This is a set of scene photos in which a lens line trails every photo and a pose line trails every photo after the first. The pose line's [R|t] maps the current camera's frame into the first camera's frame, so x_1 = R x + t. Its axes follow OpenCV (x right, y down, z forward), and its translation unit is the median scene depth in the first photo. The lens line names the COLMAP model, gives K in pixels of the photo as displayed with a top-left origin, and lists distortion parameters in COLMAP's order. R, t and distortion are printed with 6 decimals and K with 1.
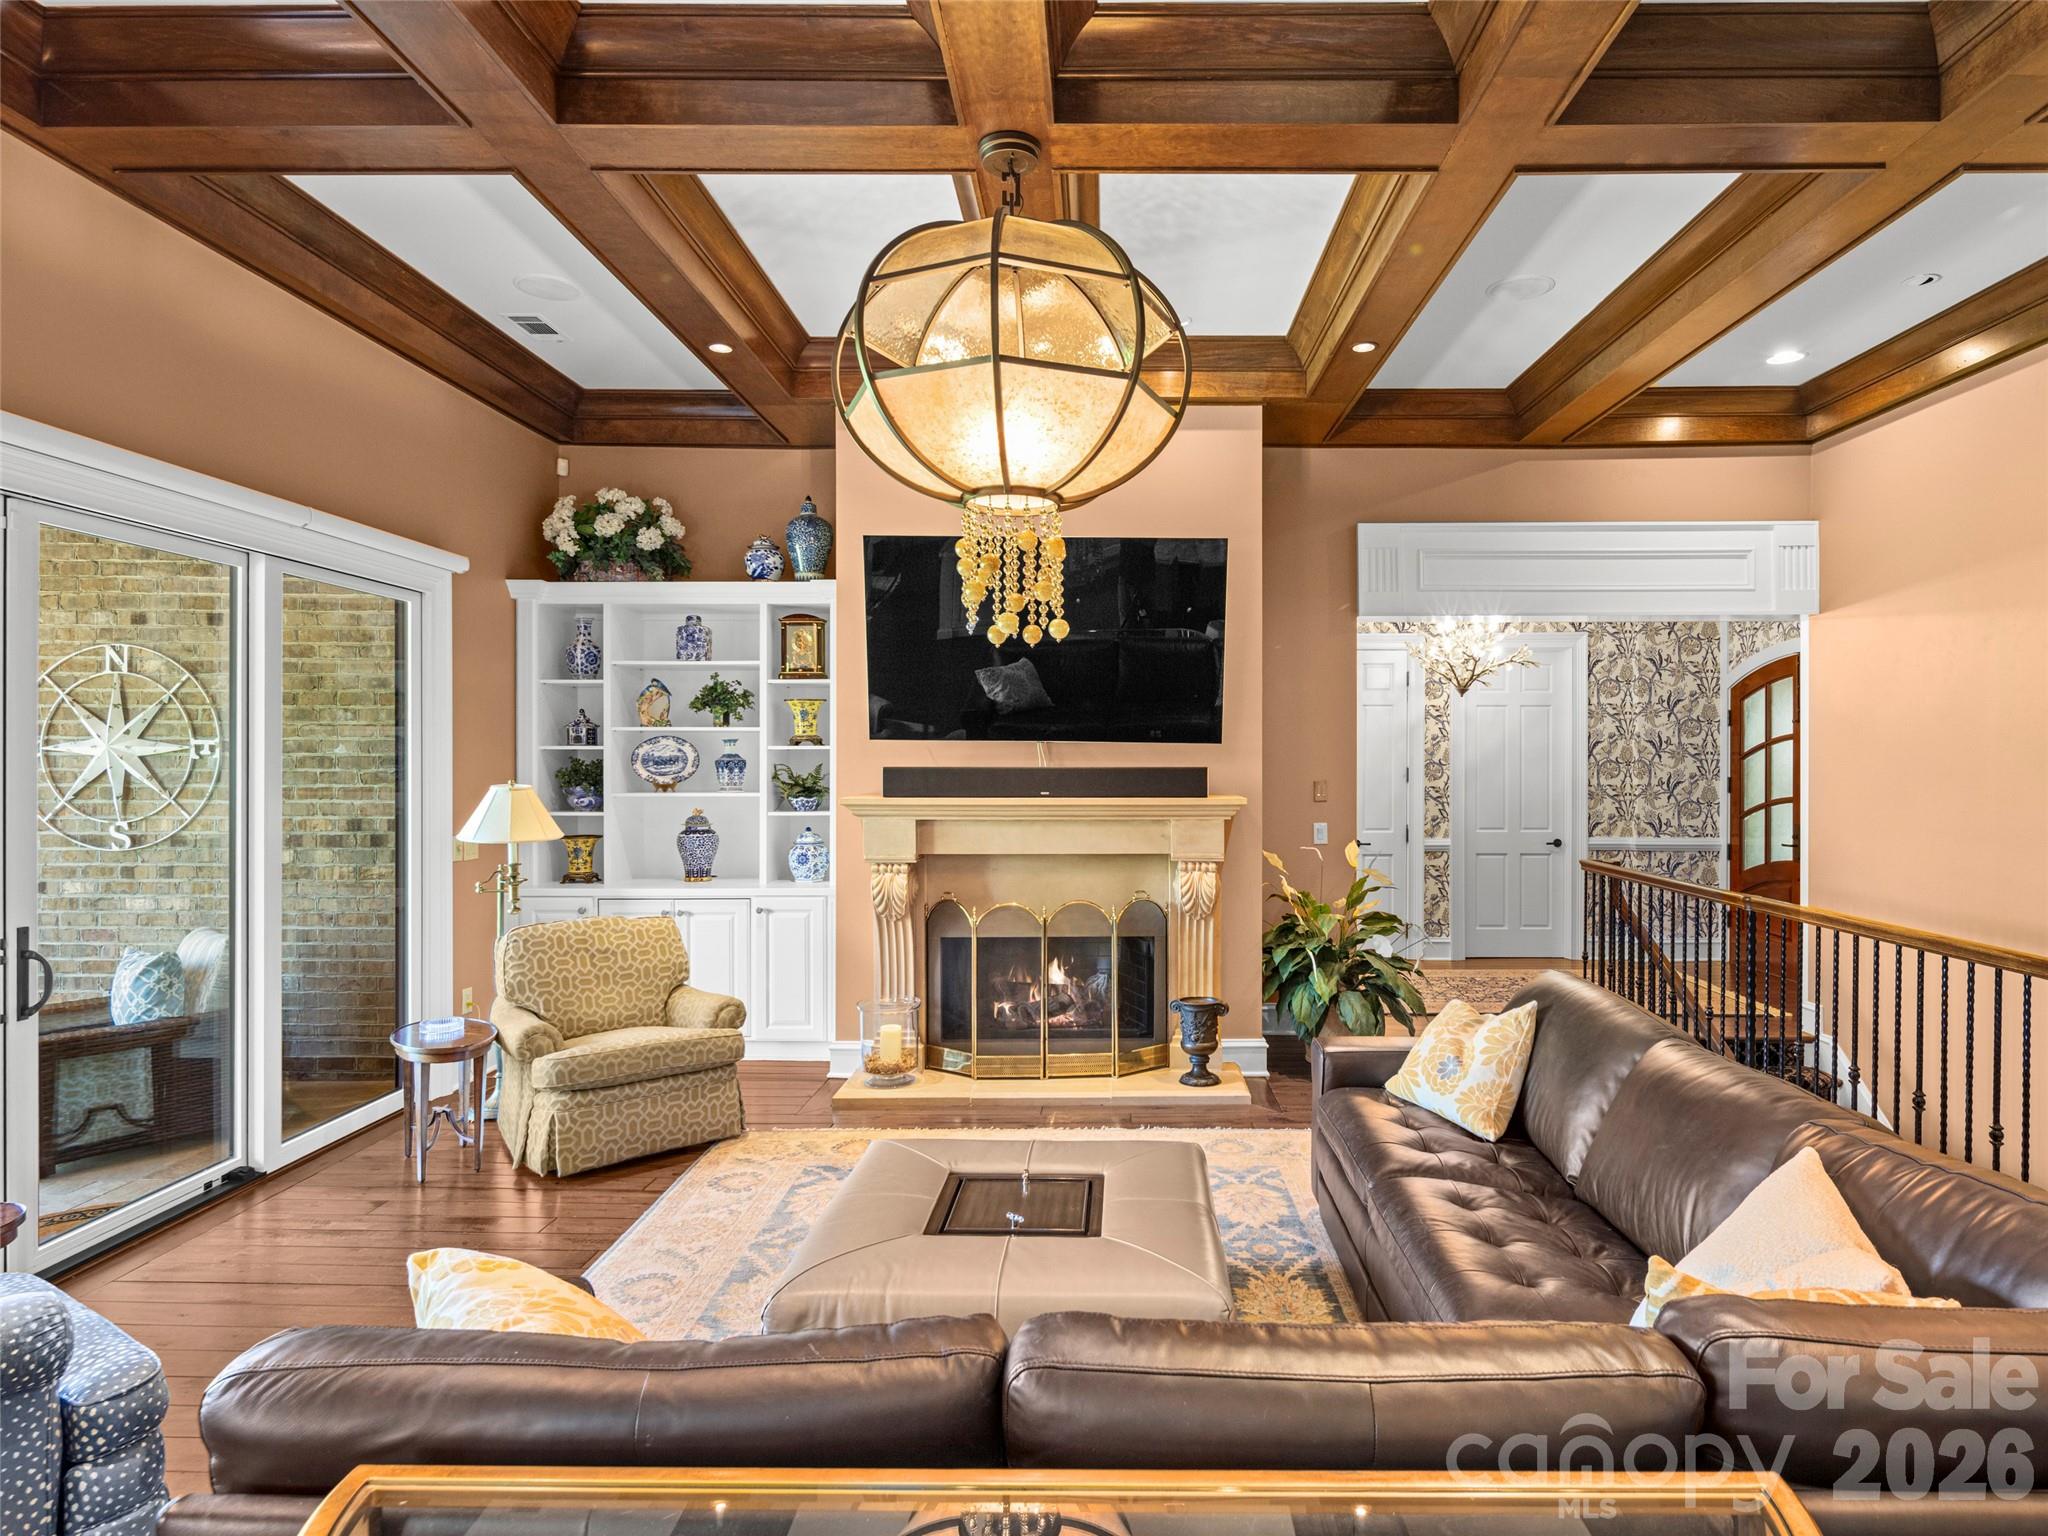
lens RADIAL K [[1115.6, 0, 1033.5], [0, 1115.6, 775.4], [0, 0, 1]] dist [0.004686, -0.005641]
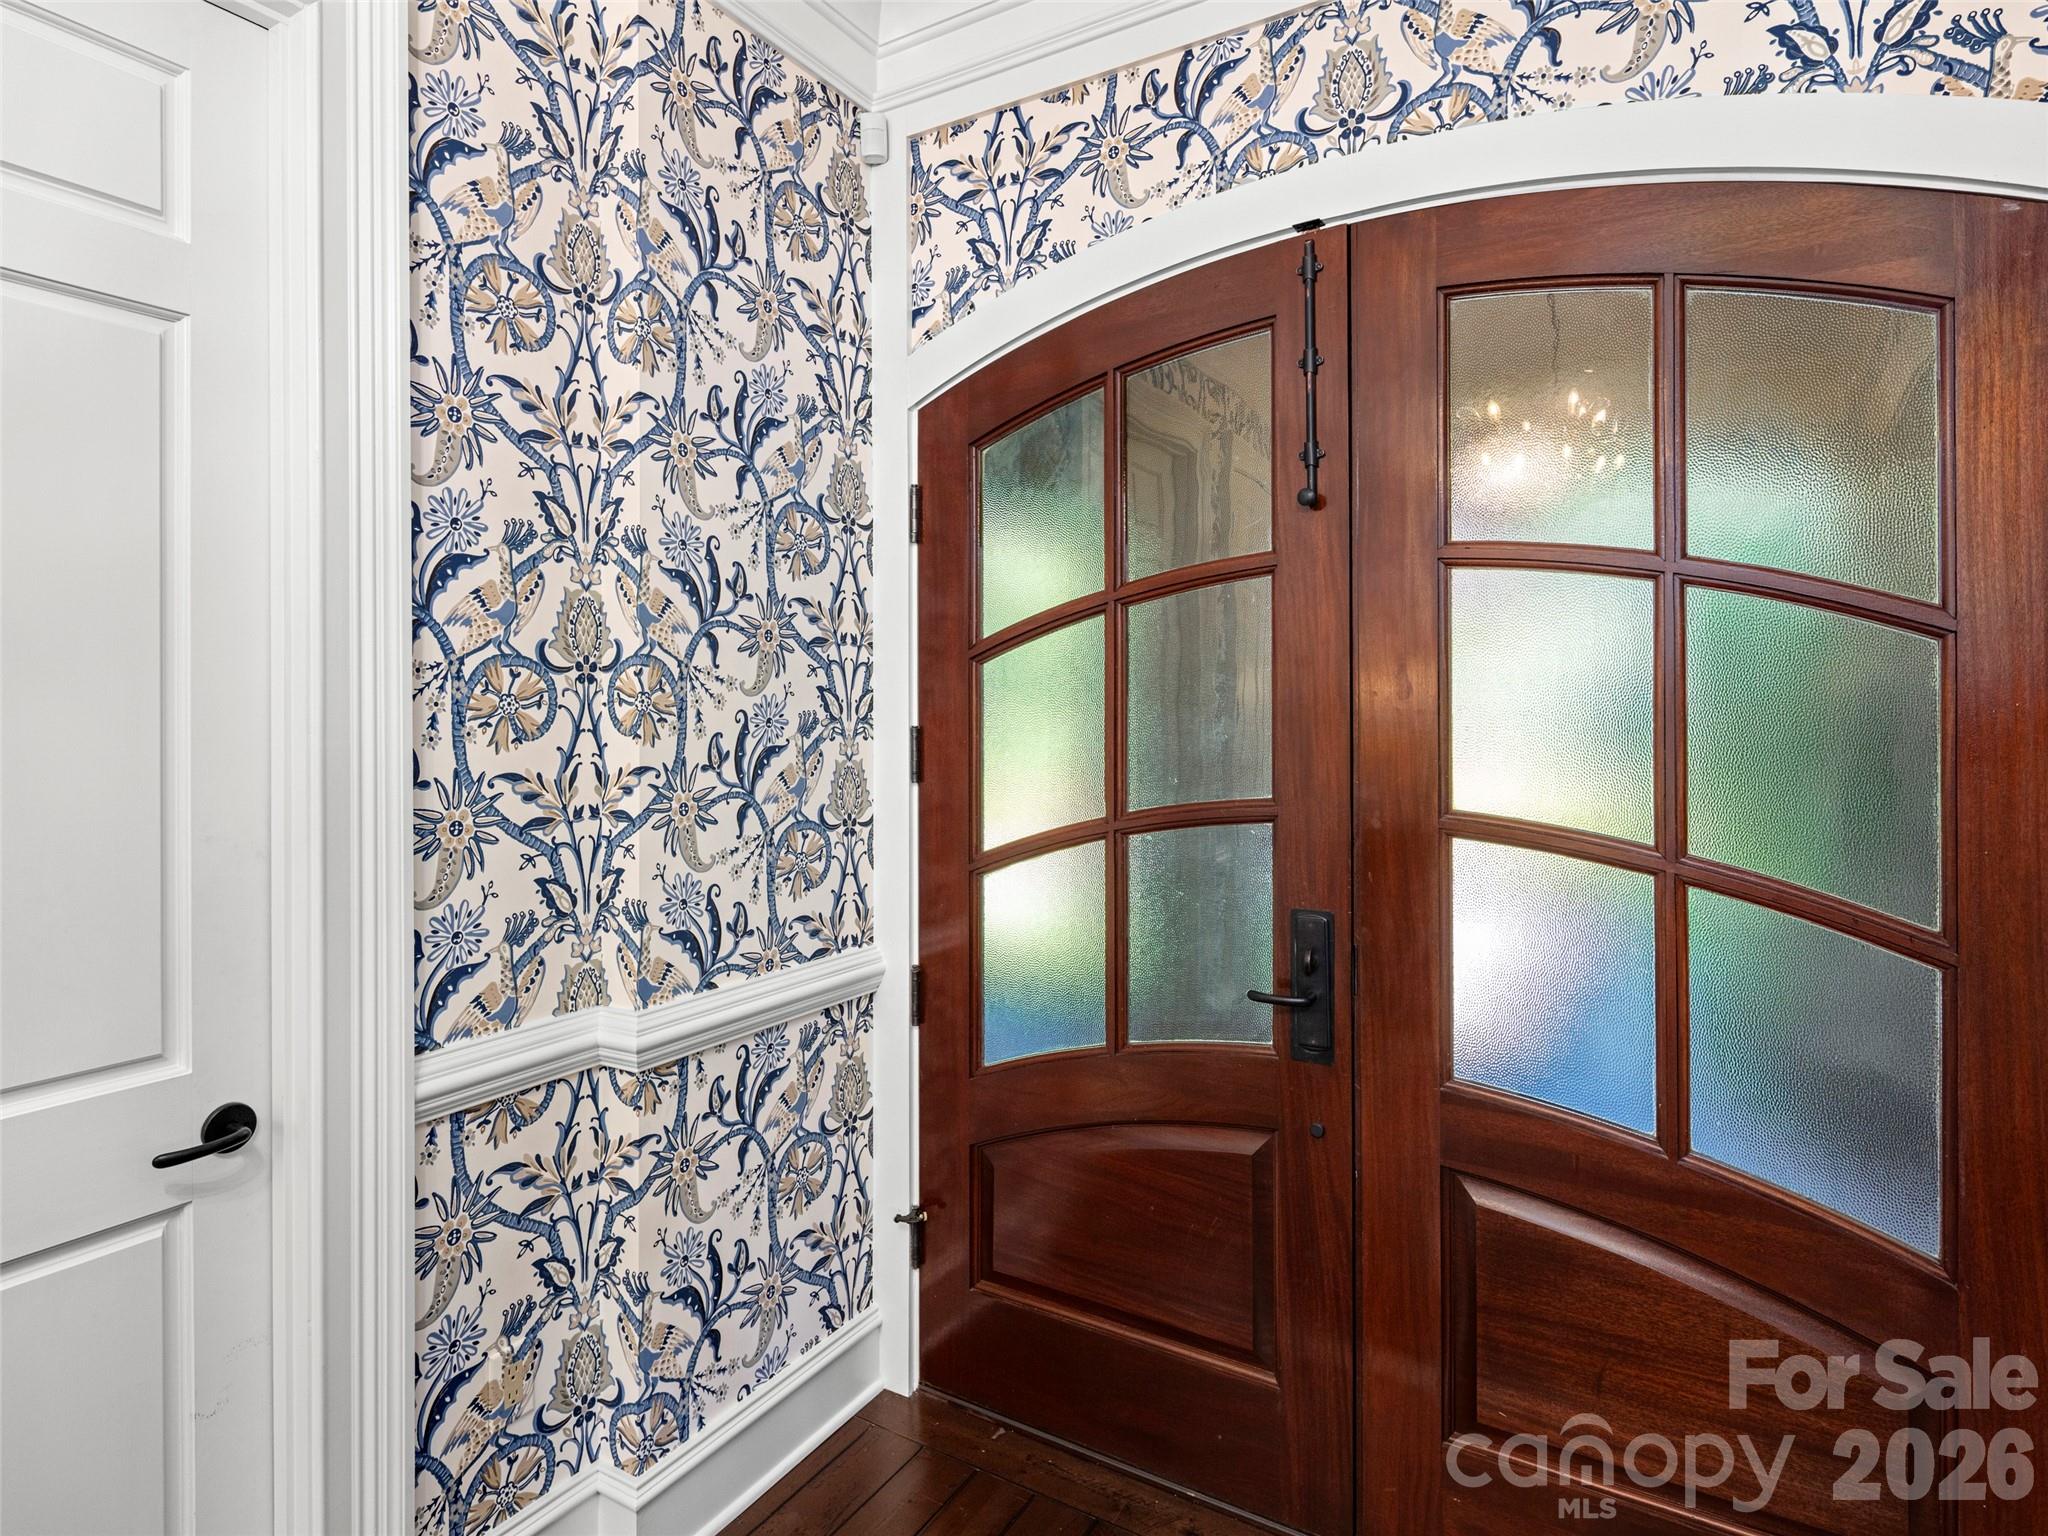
lens RADIAL K [[1115.6, 0, 1029.7], [0, 1115.6, 703.9], [0, 0, 1]] dist [0.004686, -0.005641]
pose [[0.490312, 0.002968, 0.871542, 0.388872], [0.010840, 0.999896, -0.009503, -0.001338], [-0.871480, 0.014107, 0.490229, 0.826639]]
